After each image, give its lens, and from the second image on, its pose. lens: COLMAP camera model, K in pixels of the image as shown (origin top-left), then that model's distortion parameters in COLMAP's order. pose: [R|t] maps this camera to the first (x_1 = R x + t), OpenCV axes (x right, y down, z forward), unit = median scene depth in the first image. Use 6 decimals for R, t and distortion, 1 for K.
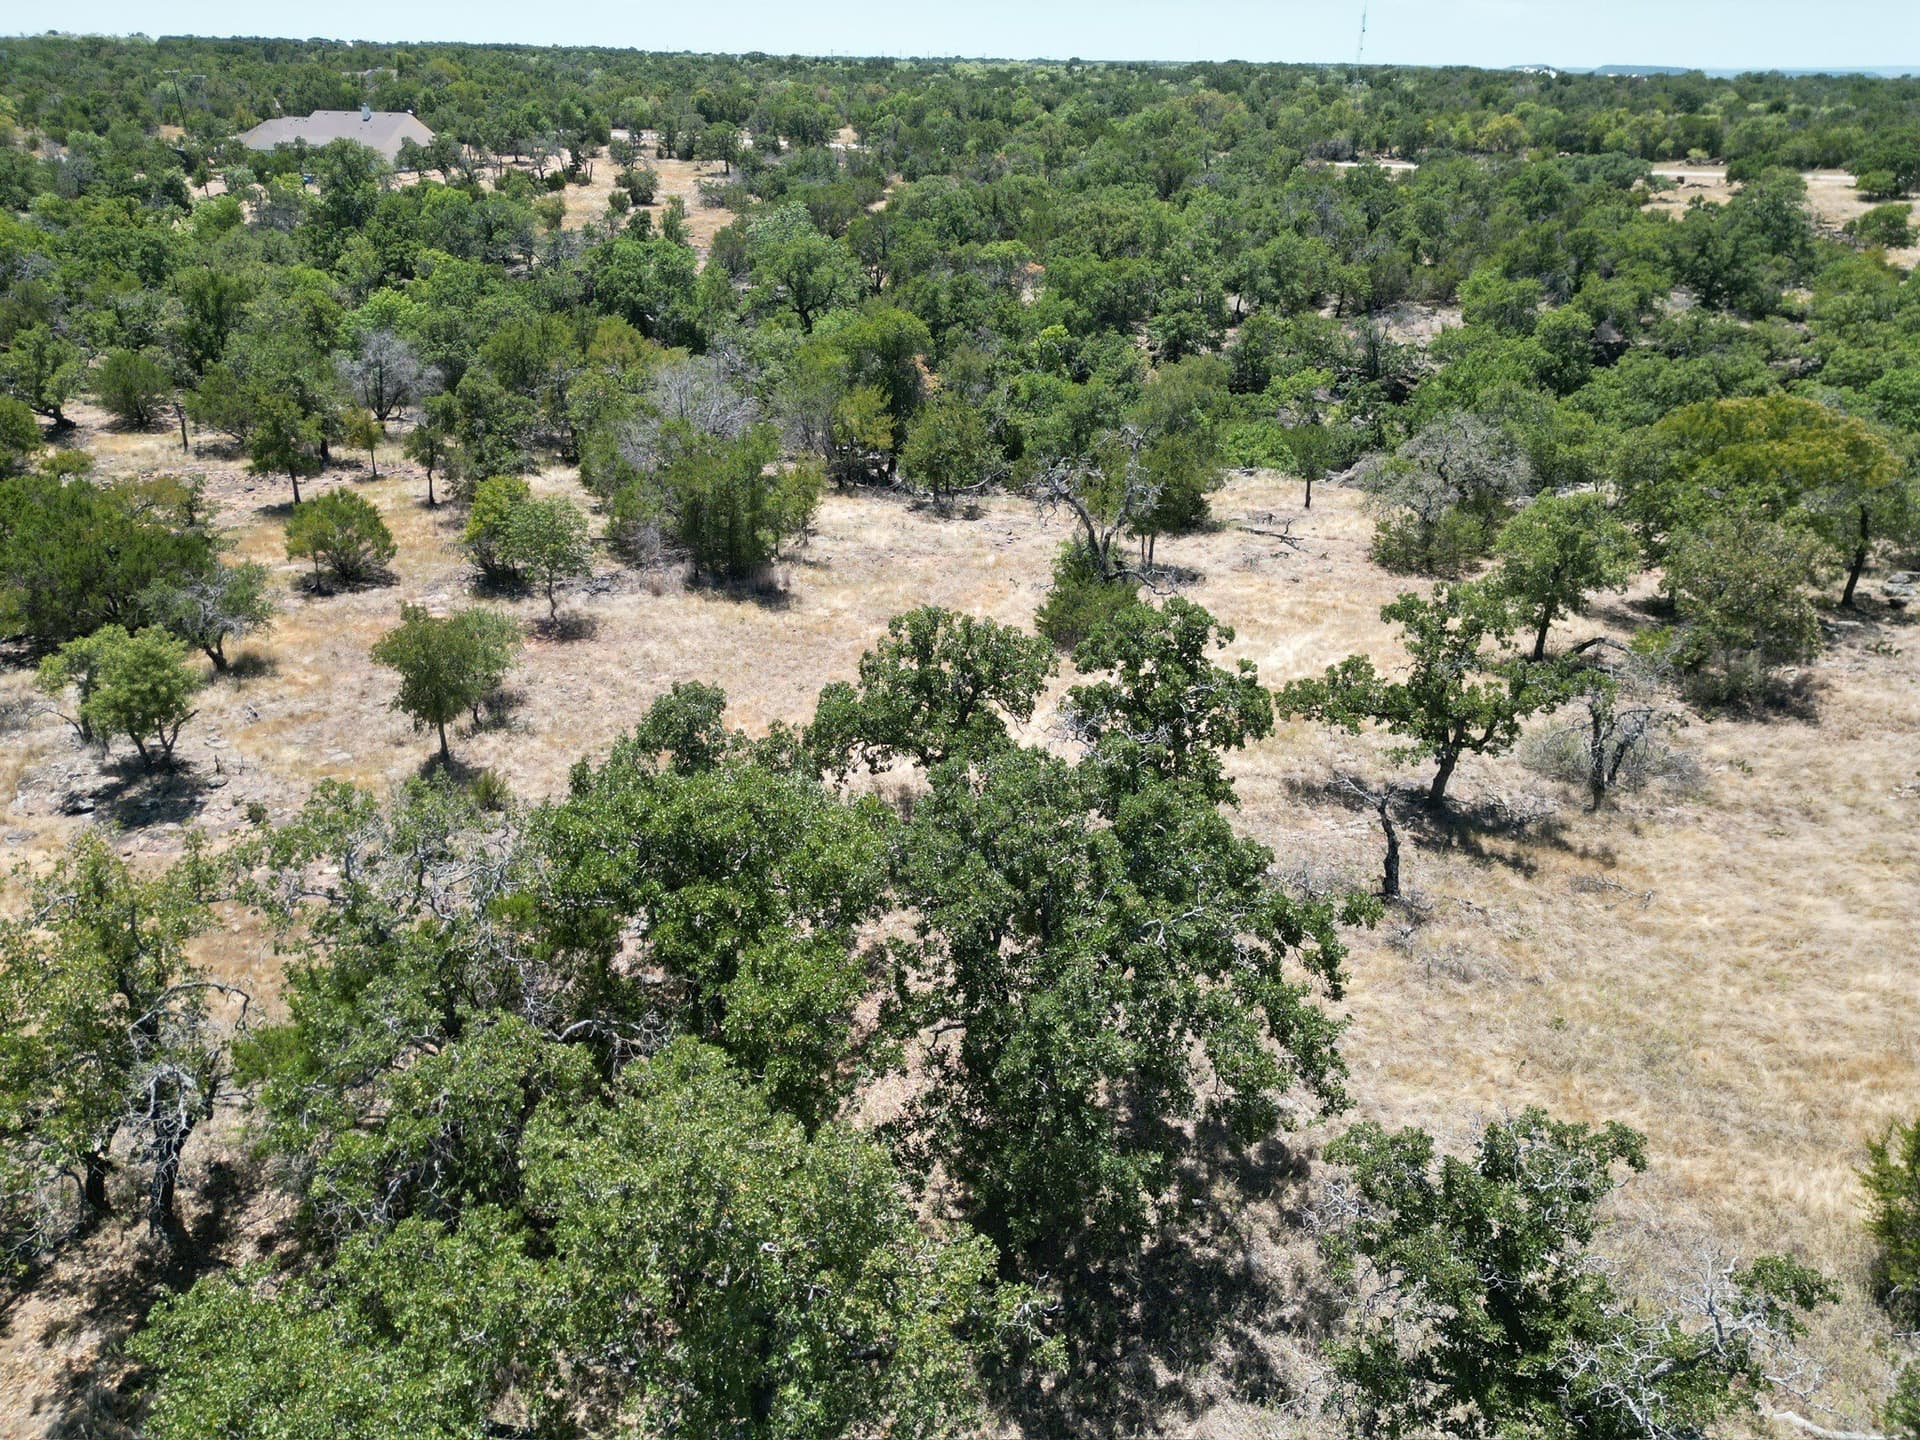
lens RADIAL K [[1347.7, 0, 960.0], [0, 1347.7, 720.0], [0, 0, 1]] dist [0.057180, -0.049758]
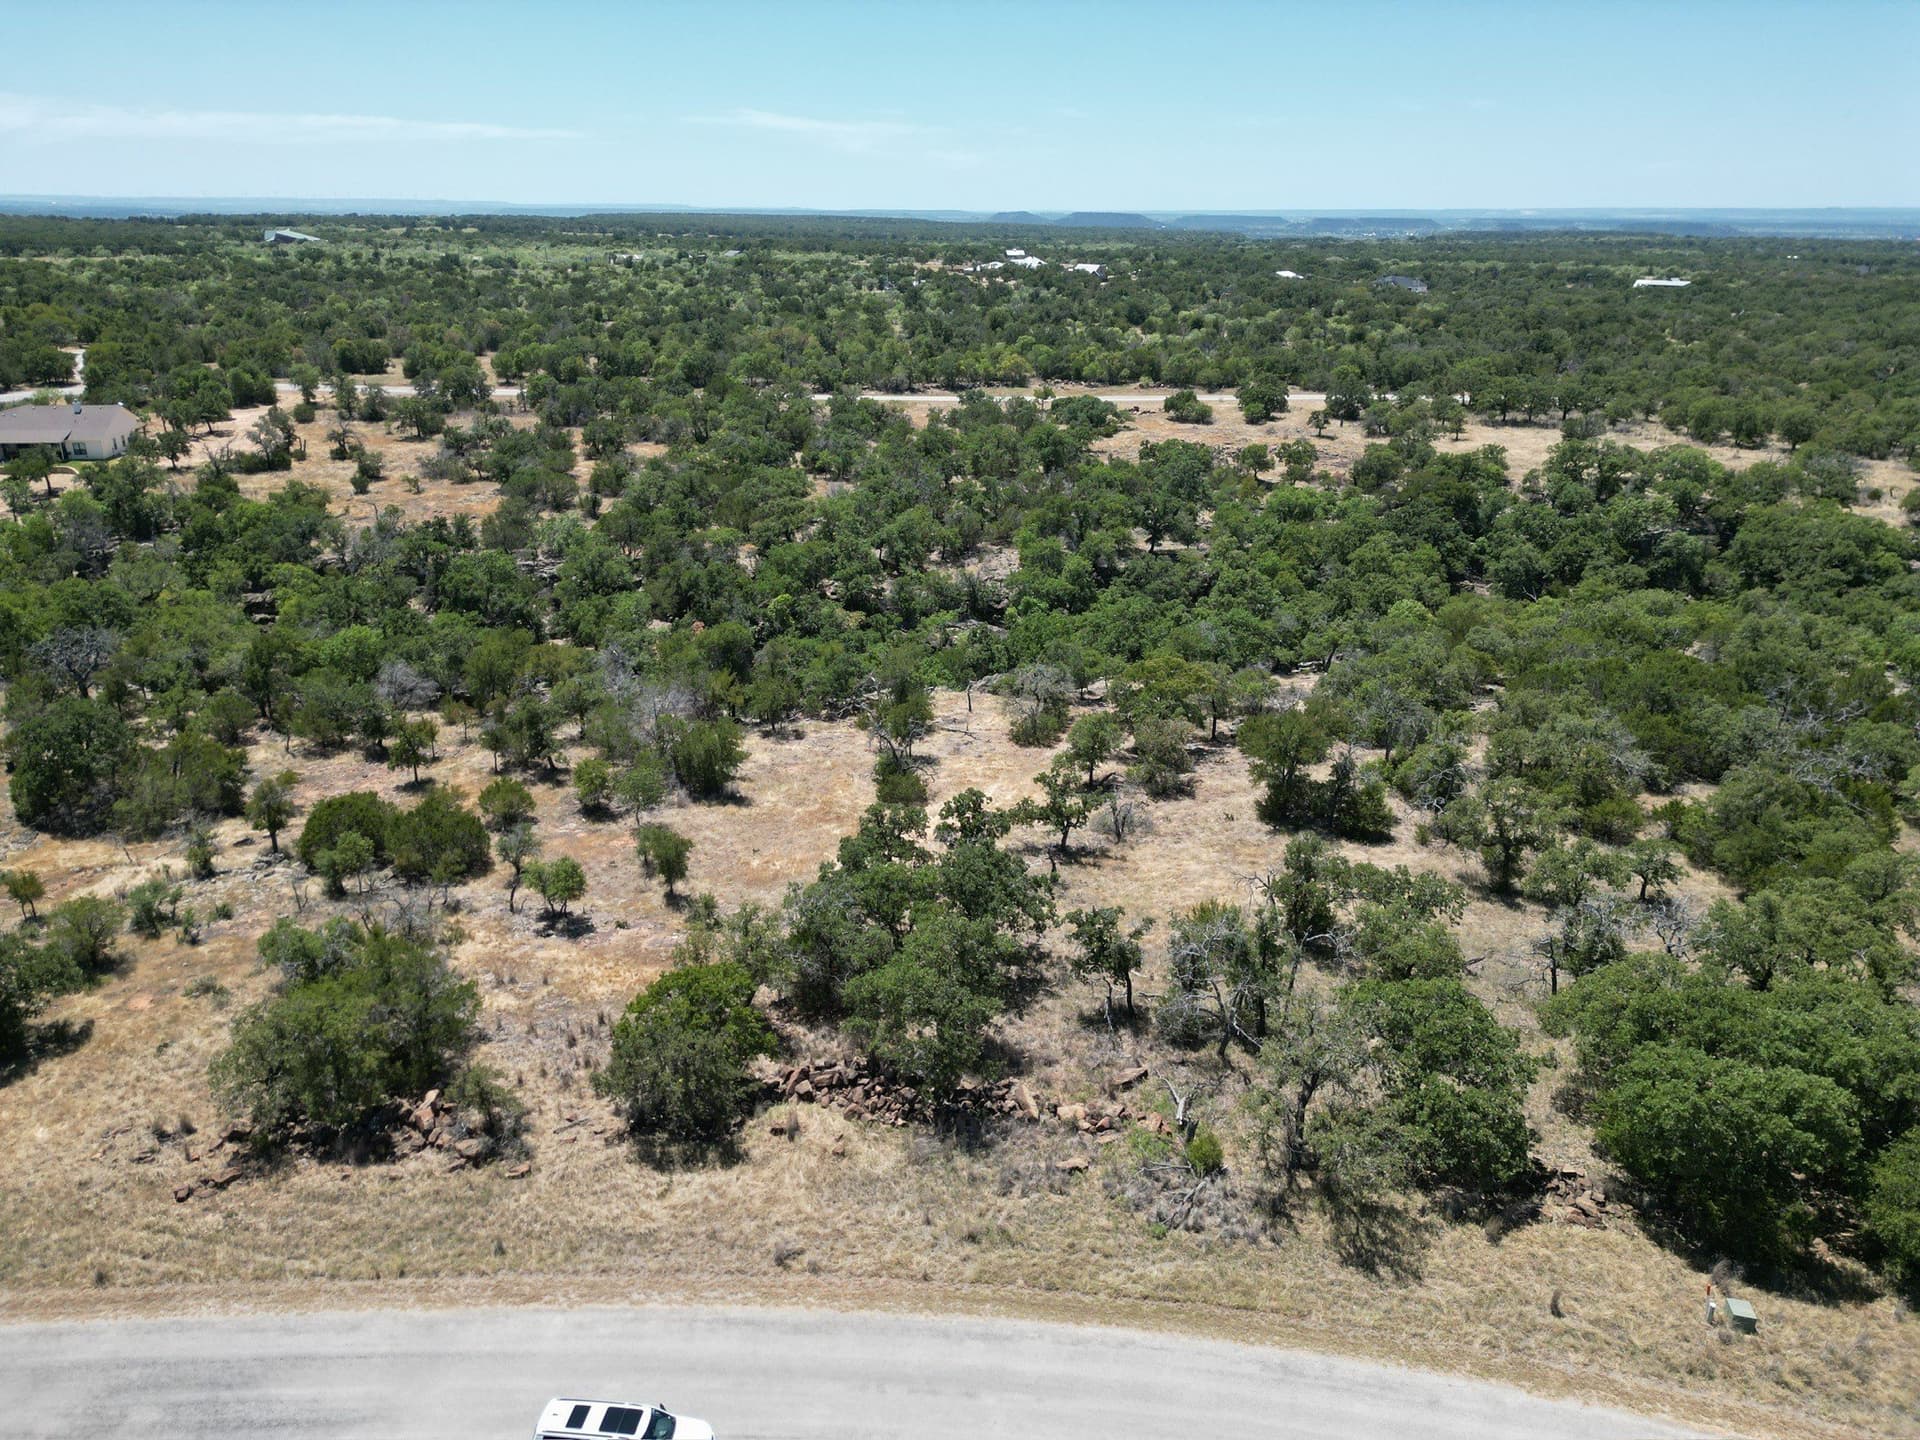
lens RADIAL K [[1343.8, 0, 960.0], [0, 1343.8, 720.0], [0, 0, 1]] dist [0.060809, -0.043820]
pose [[0.948136, -0.118416, 0.294985, -0.502155], [0.143277, 0.987607, -0.064064, -0.041579], [-0.283743, 0.103006, 0.953352, -1.260962]]
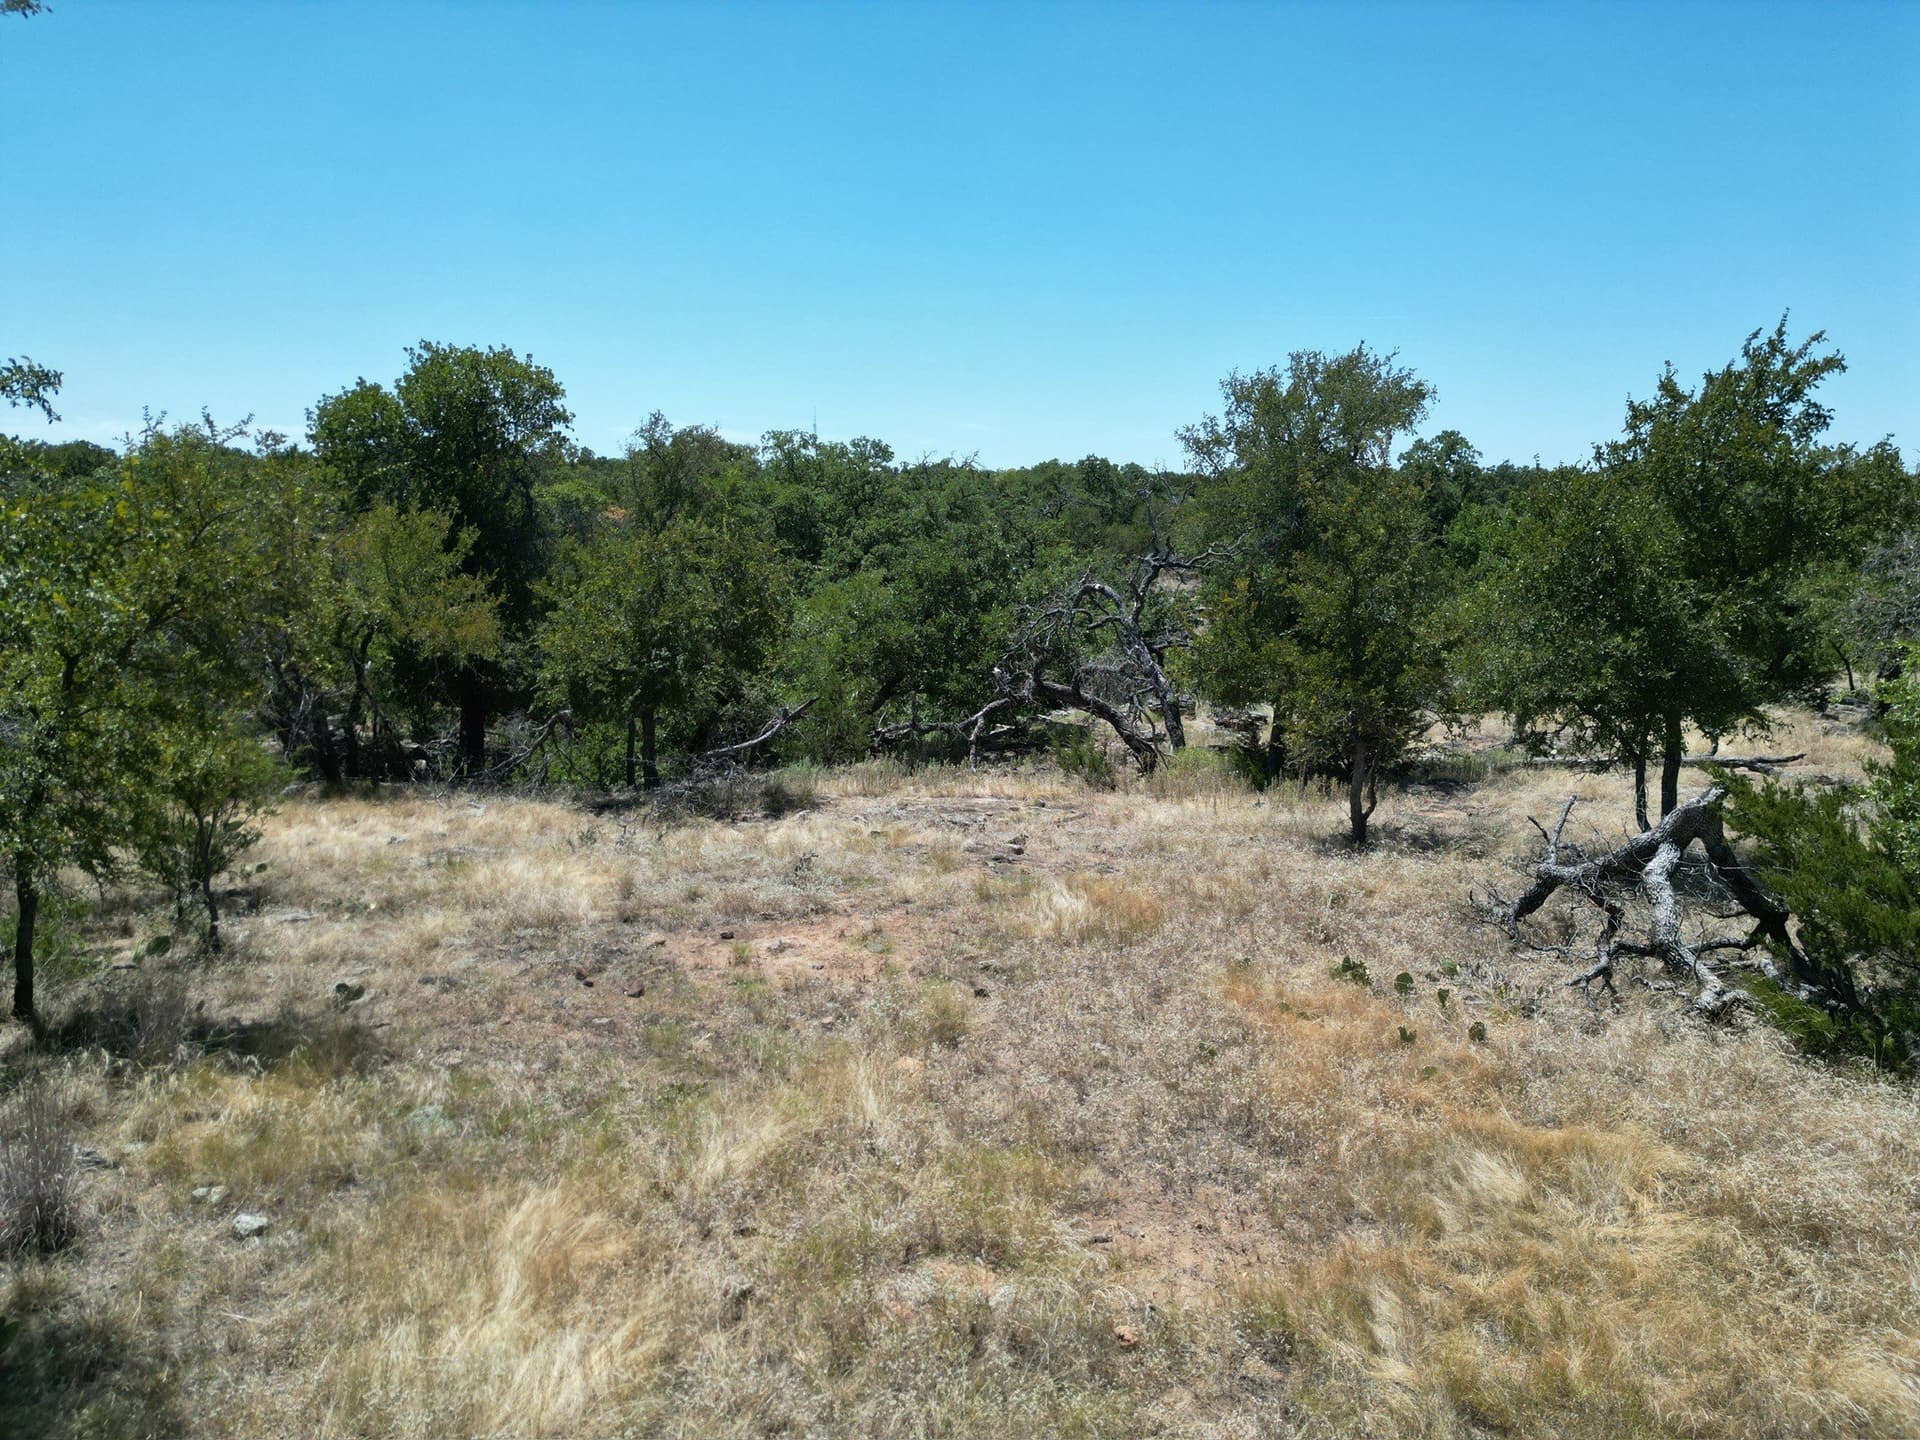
lens RADIAL K [[1343.8, 0, 960.0], [0, 1343.8, 720.0], [0, 0, 1]] dist [0.060809, -0.043820]
pose [[0.921663, -0.035930, 0.386325, -0.122116], [0.142625, 0.957364, -0.251224, -0.130783], [-0.360827, 0.286643, 0.887491, 1.055541]]
